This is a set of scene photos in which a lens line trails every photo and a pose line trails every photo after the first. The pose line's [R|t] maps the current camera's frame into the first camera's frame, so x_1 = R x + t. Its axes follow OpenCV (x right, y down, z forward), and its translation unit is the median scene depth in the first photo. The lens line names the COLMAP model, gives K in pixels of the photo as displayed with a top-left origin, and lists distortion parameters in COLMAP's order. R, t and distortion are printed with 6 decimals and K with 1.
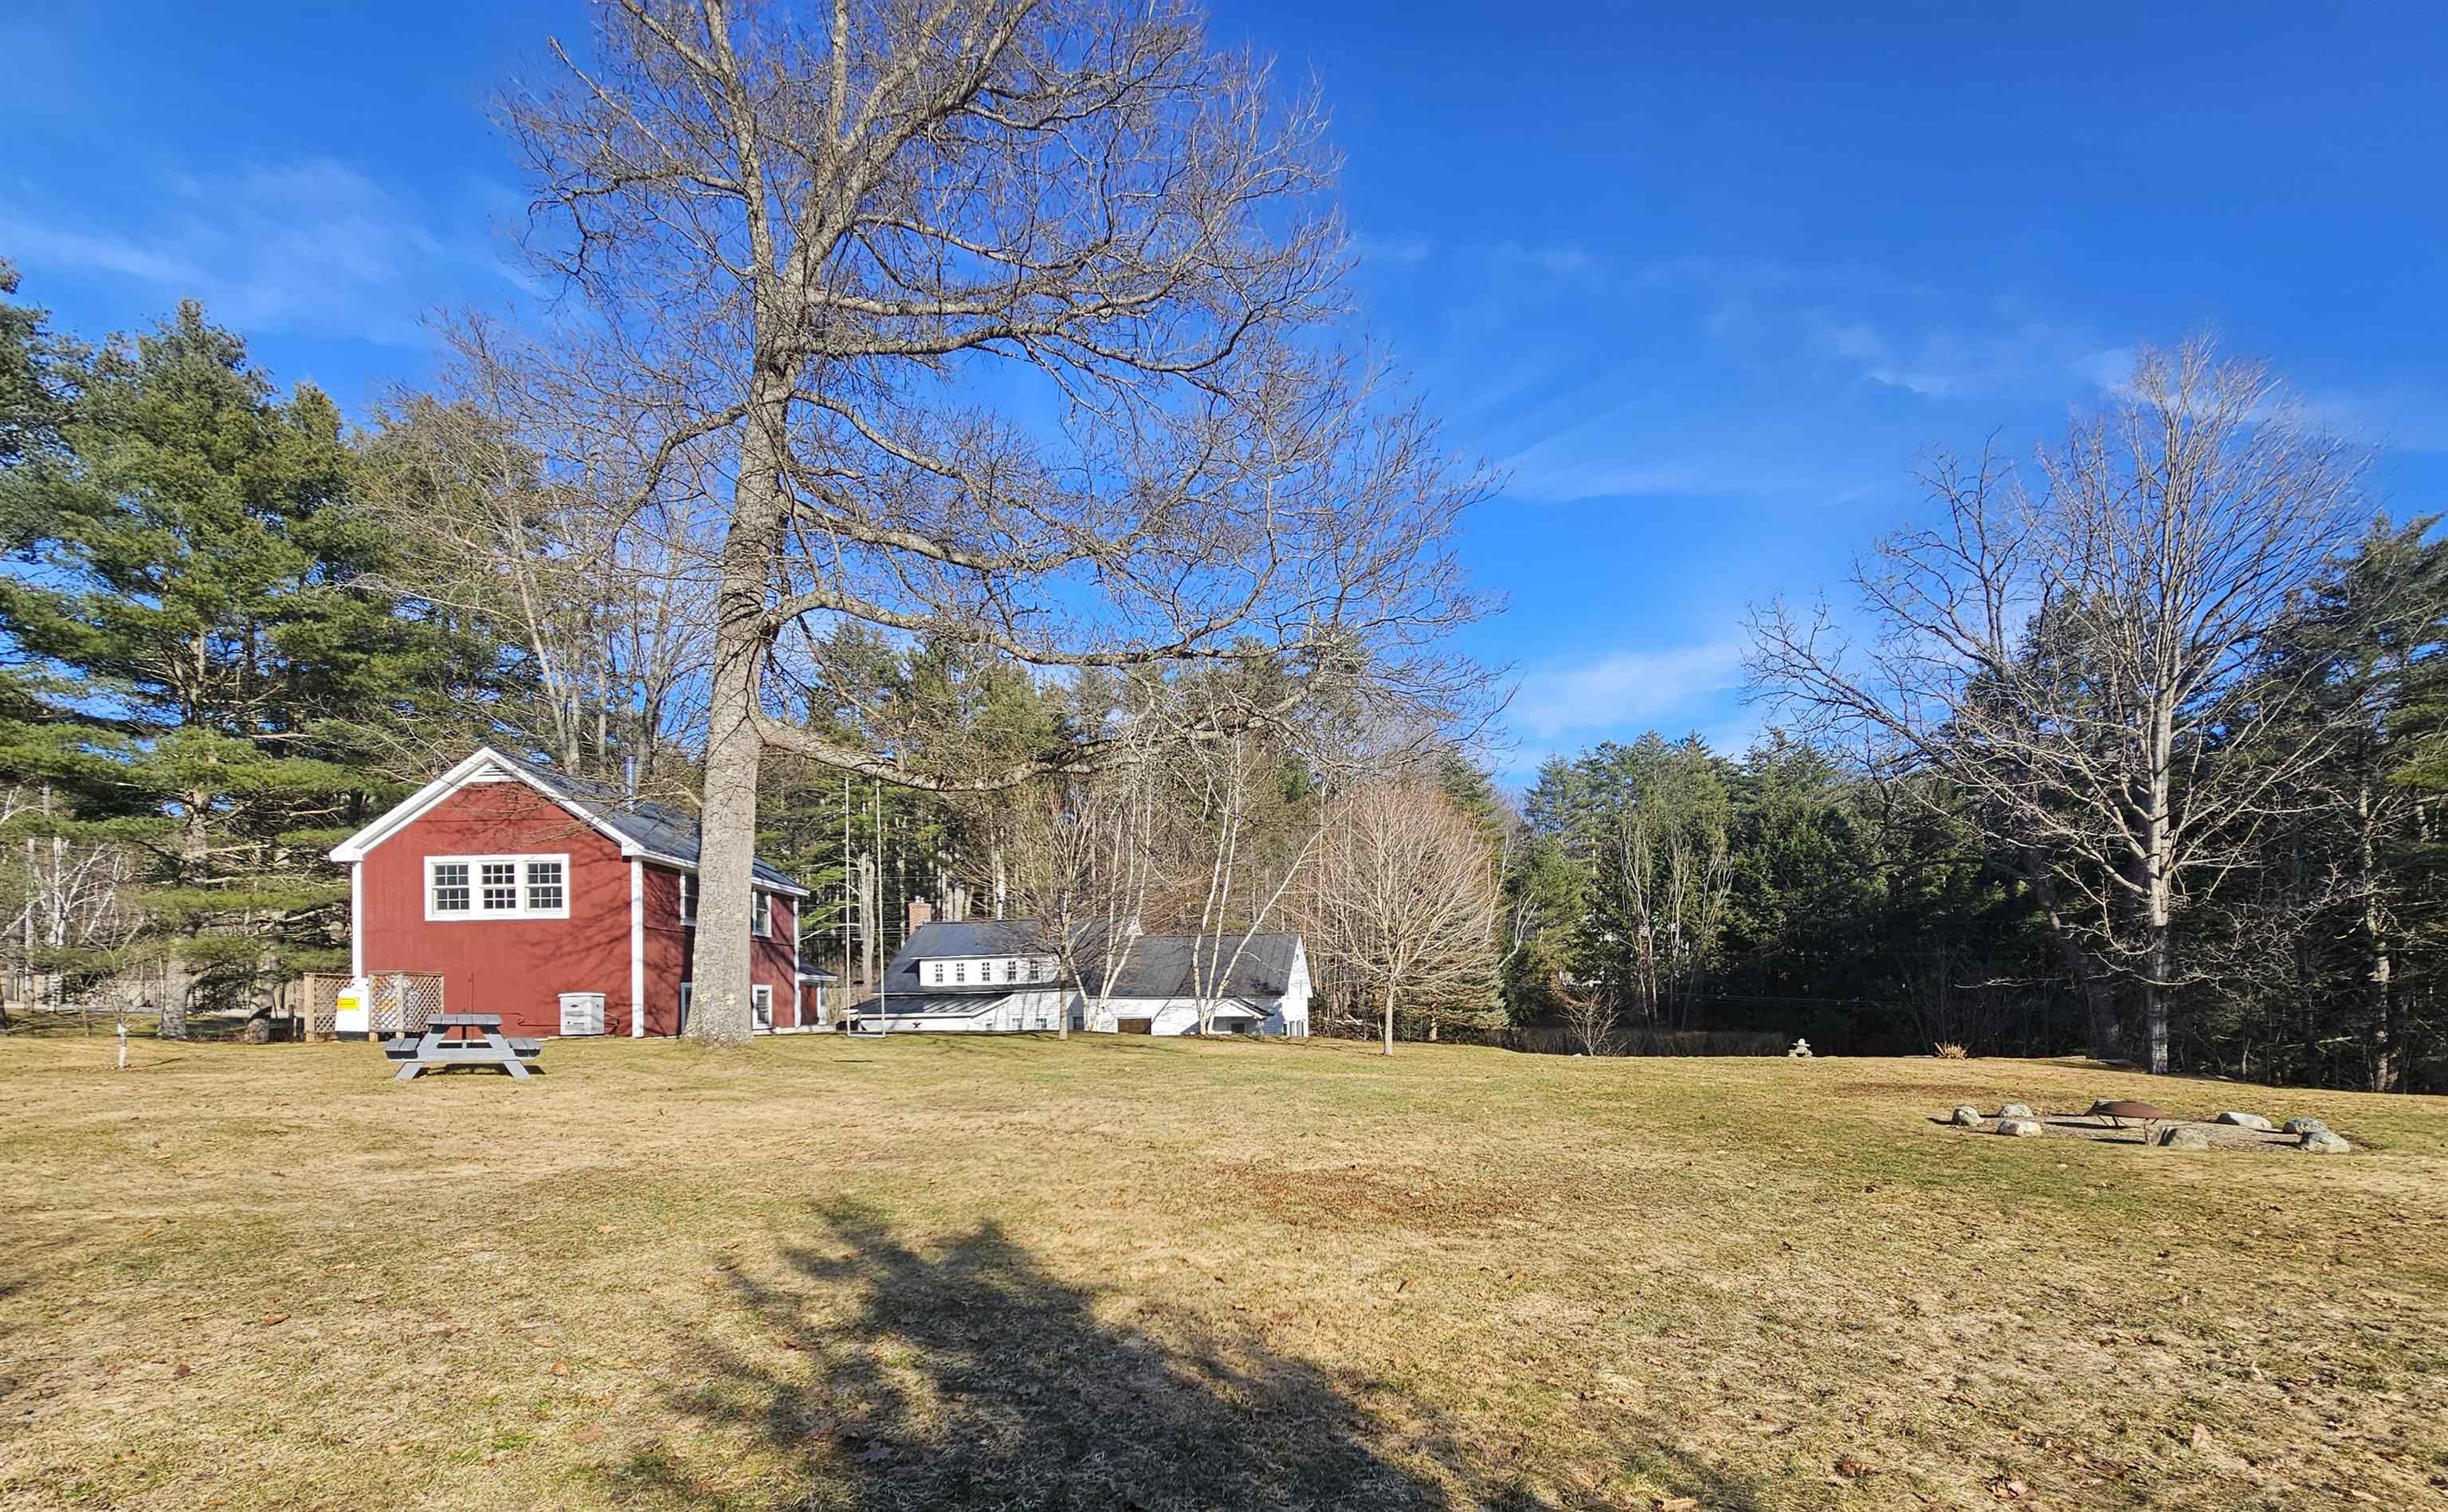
lens RADIAL K [[1104.5, 0, 1225.5], [0, 1104.5, 977.8], [0, 0, 1]] dist [-0.000365, -0.000119]
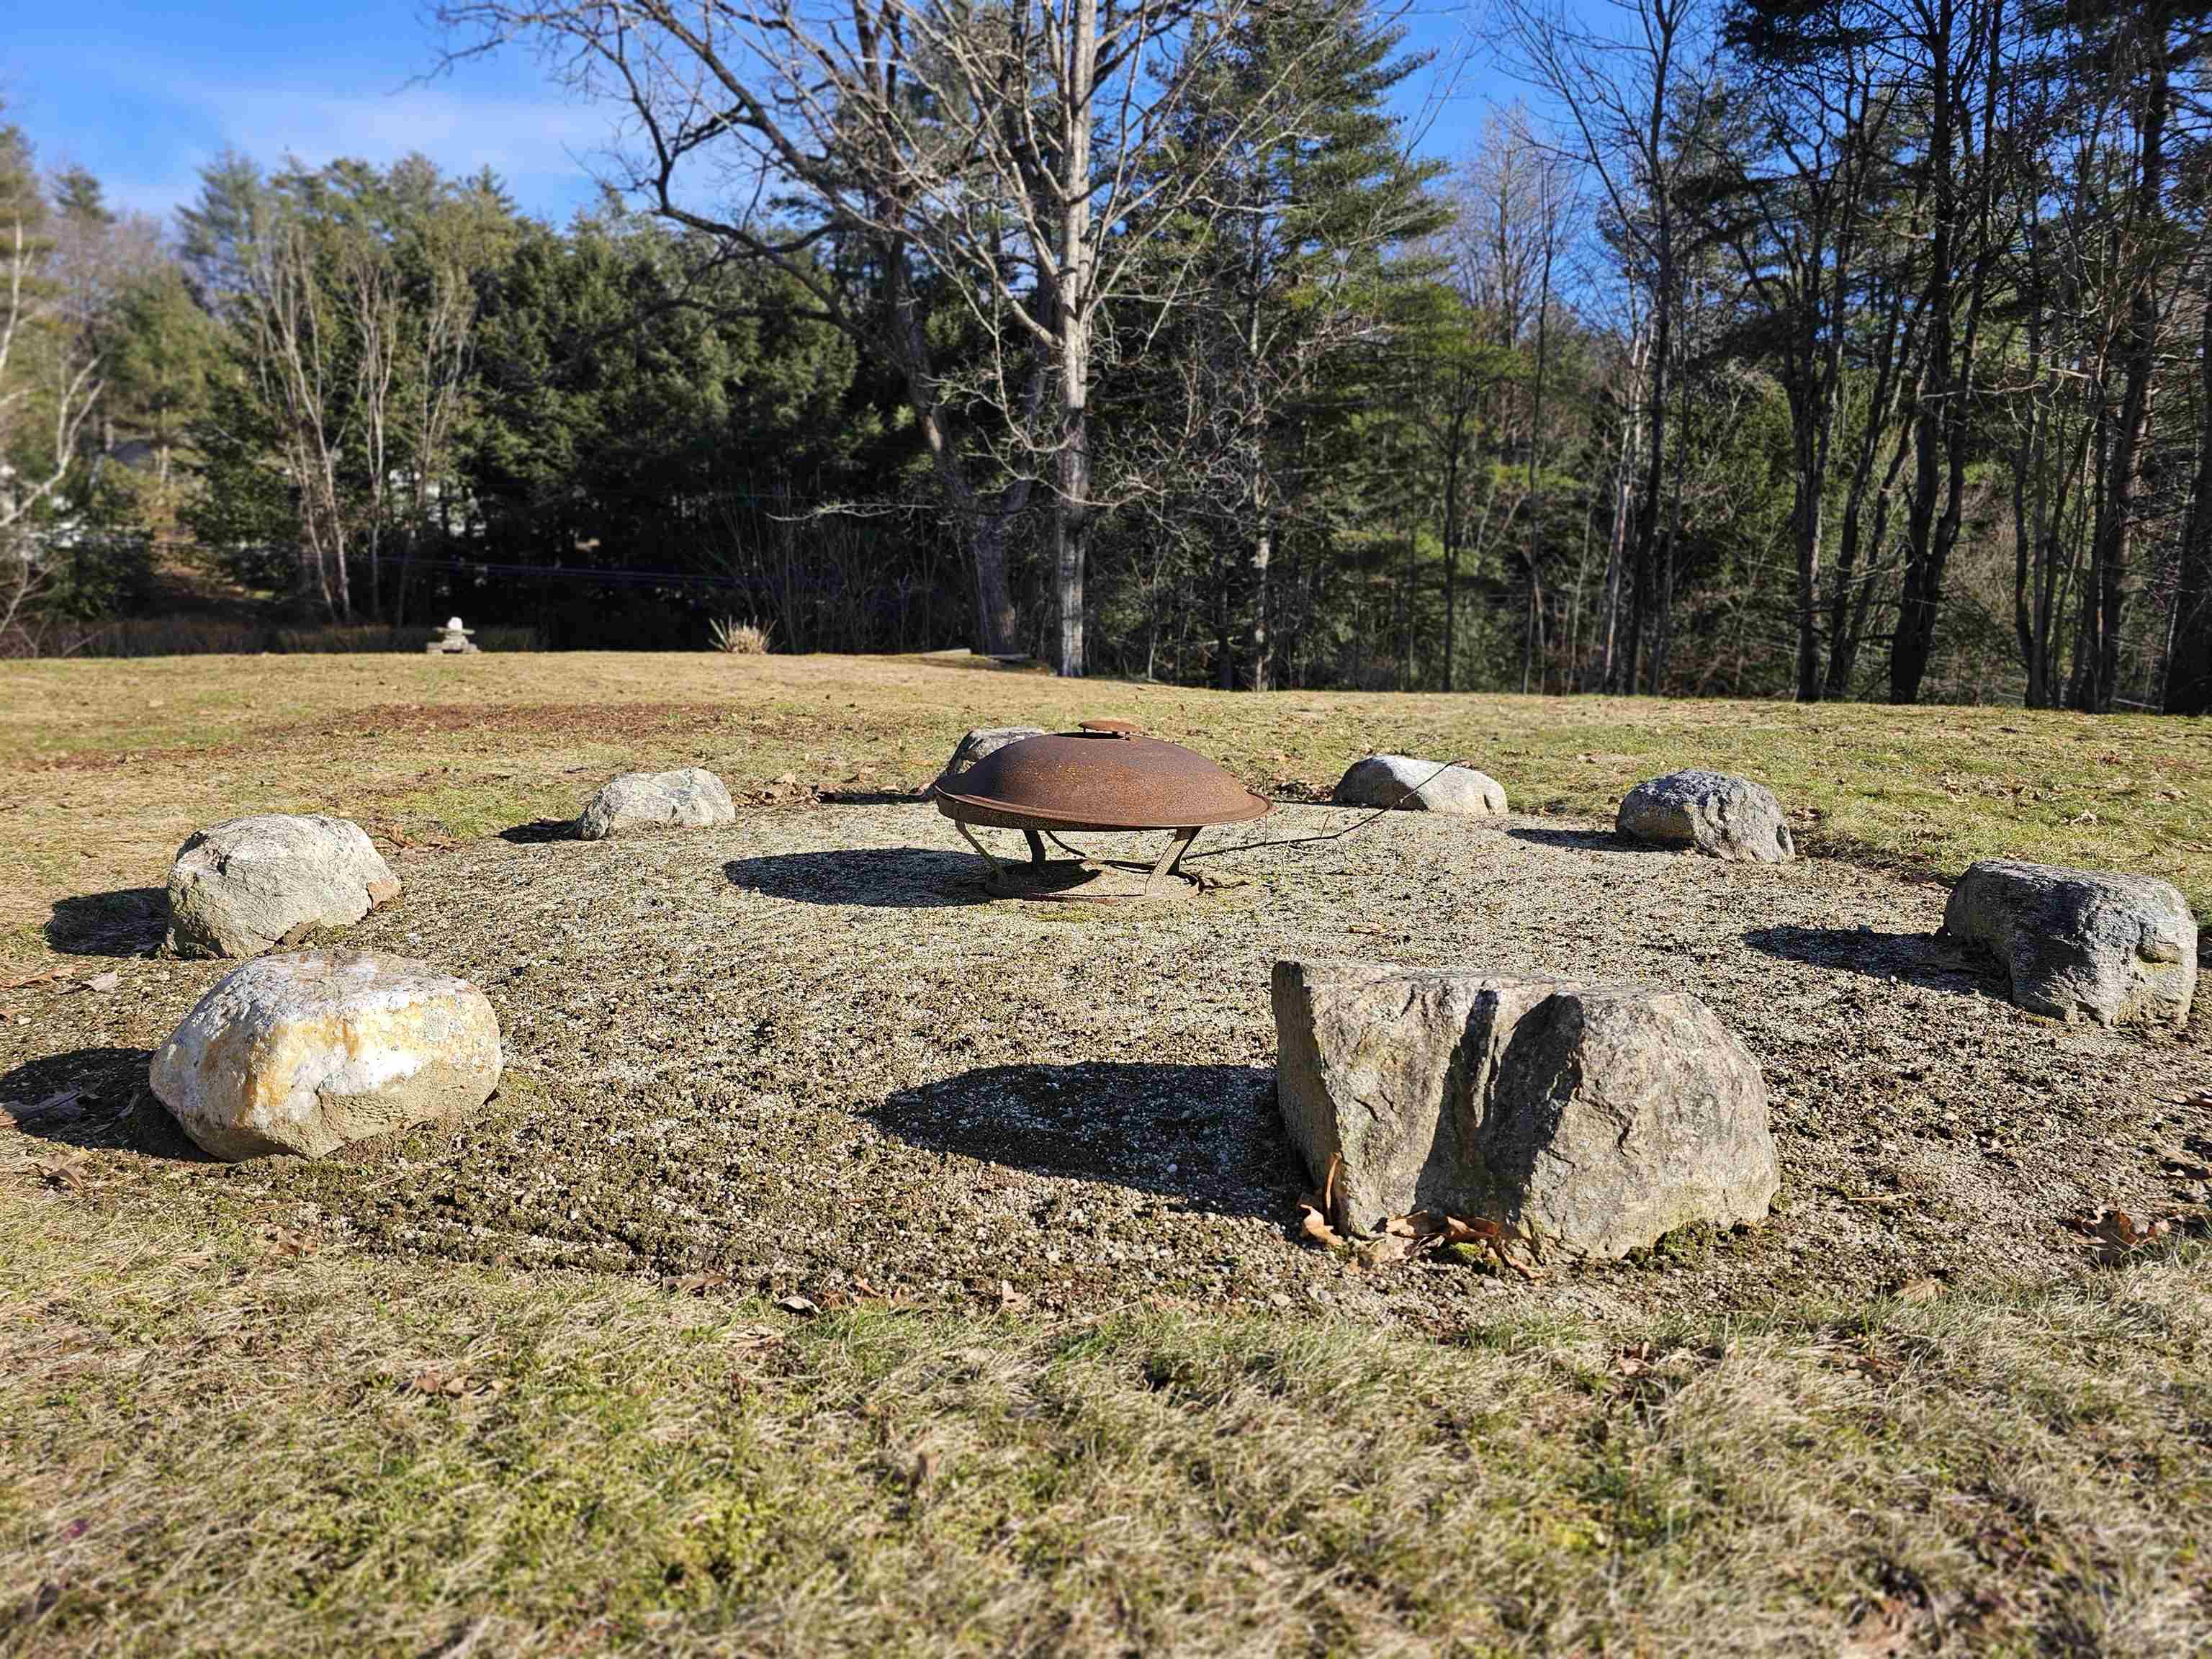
lens RADIAL K [[1461.3, 0, 1106.0], [0, 1461.3, 829.5], [0, 0, 1]] dist [0.074257, -0.063829]
pose [[0.734845, -0.091381, 0.672050, 0.332845], [-0.019349, 0.987654, 0.155452, 0.045676], [-0.677959, -0.127237, 0.724005, 0.417128]]
